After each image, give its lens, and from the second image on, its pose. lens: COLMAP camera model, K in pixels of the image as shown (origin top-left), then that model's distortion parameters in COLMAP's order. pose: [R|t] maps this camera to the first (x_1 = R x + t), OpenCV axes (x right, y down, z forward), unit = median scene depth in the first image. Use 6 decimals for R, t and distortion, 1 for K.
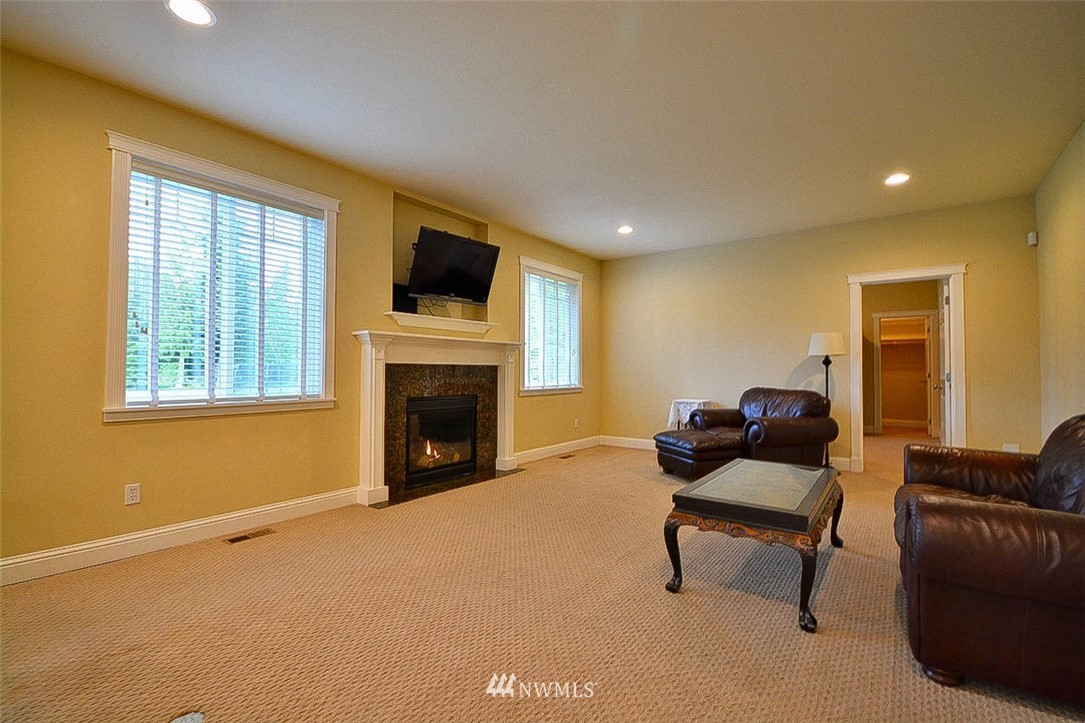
lens RADIAL K [[481.0, 0, 547.4], [0, 481.0, 359.9], [0, 0, 1]] dist [0.000652, 0.000472]
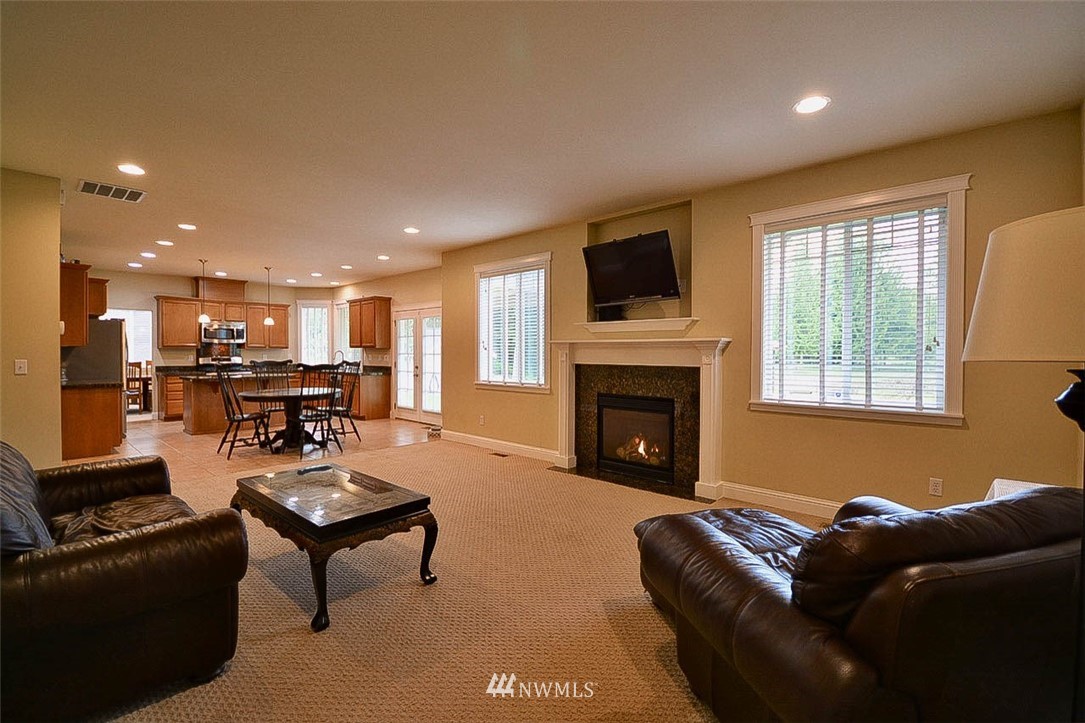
lens RADIAL K [[481.0, 0, 547.4], [0, 481.0, 359.9], [0, 0, 1]] dist [0.000652, 0.000472]
pose [[-0.093619, 0.006443, -0.995587, 0.838222], [0.013914, 0.999890, 0.005163, -0.010254], [0.995511, -0.013369, -0.093698, 0.916309]]
